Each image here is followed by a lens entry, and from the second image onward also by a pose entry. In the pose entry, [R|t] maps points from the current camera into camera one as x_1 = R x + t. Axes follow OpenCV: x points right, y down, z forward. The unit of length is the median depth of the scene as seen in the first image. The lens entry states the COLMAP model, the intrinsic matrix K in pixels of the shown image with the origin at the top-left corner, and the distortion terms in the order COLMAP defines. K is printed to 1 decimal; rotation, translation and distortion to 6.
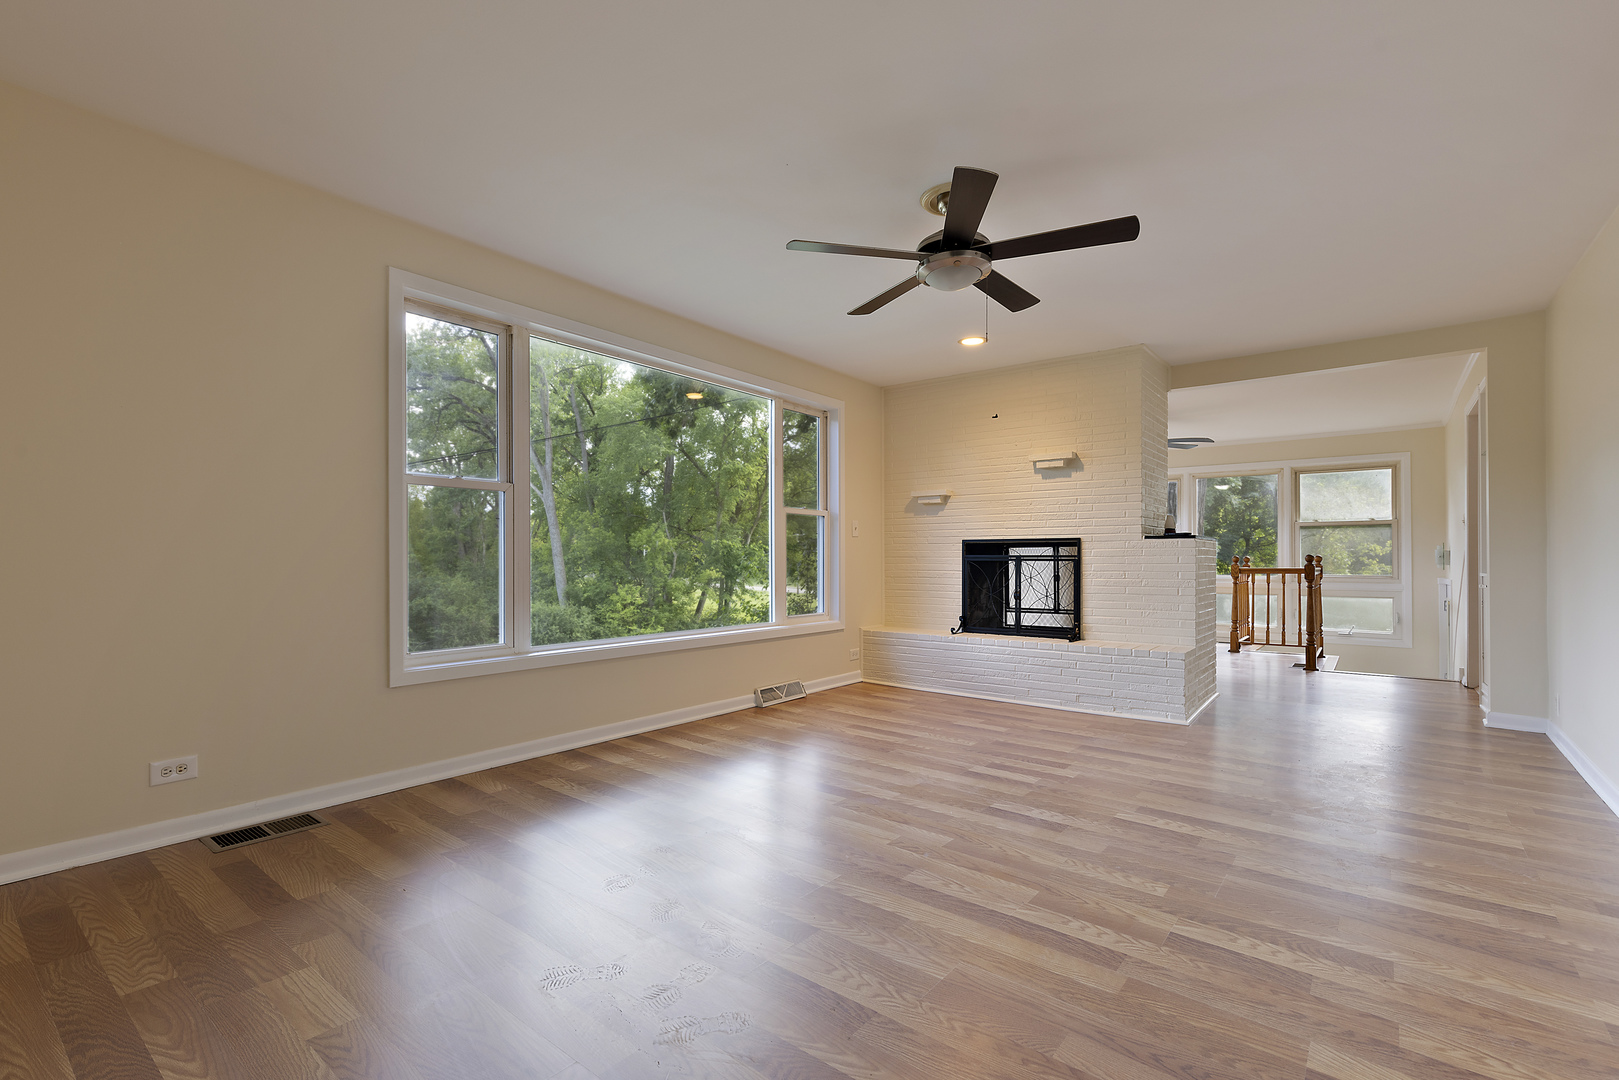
lens RADIAL K [[735.3, 0, 805.8], [0, 735.3, 541.5], [0, 0, 1]] dist [0.011887, 0.000143]
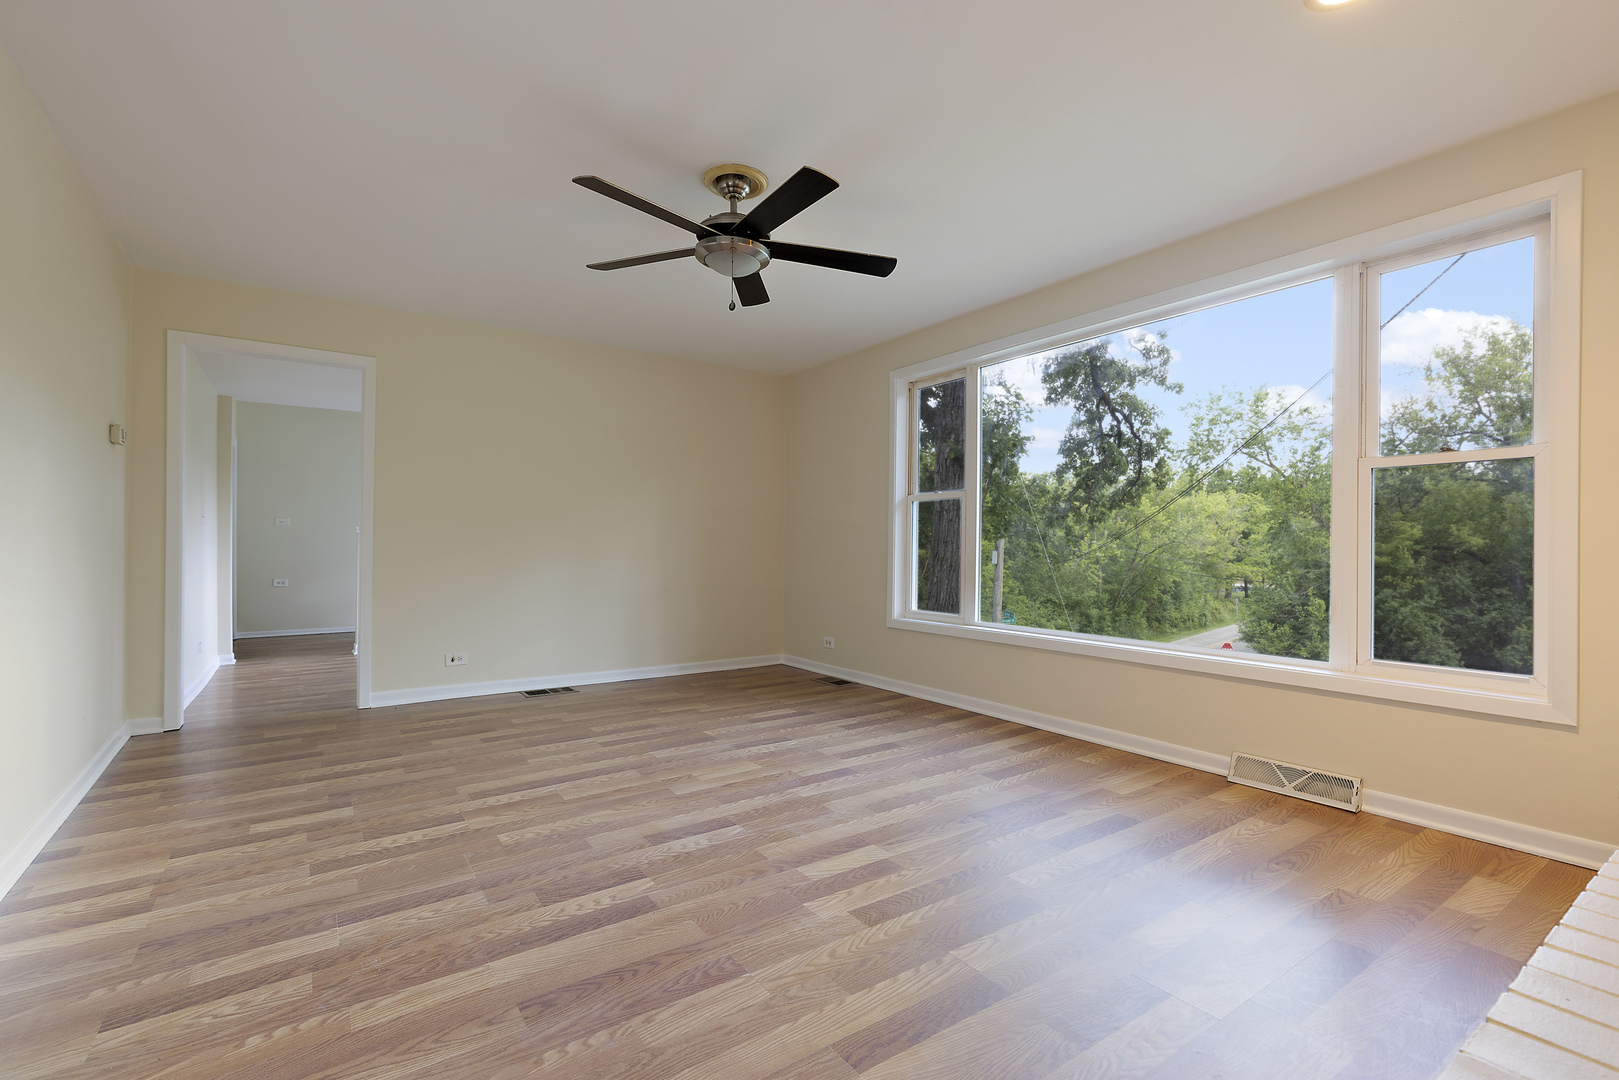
lens RADIAL K [[735.3, 0, 809.0], [0, 735.3, 549.9], [0, 0, 1]] dist [0.011887, 0.000143]
pose [[-0.300152, -0.002009, -0.953889, 1.199629], [0.014200, 0.999878, -0.006574, 0.039072], [0.953786, -0.015518, -0.300087, 1.515770]]
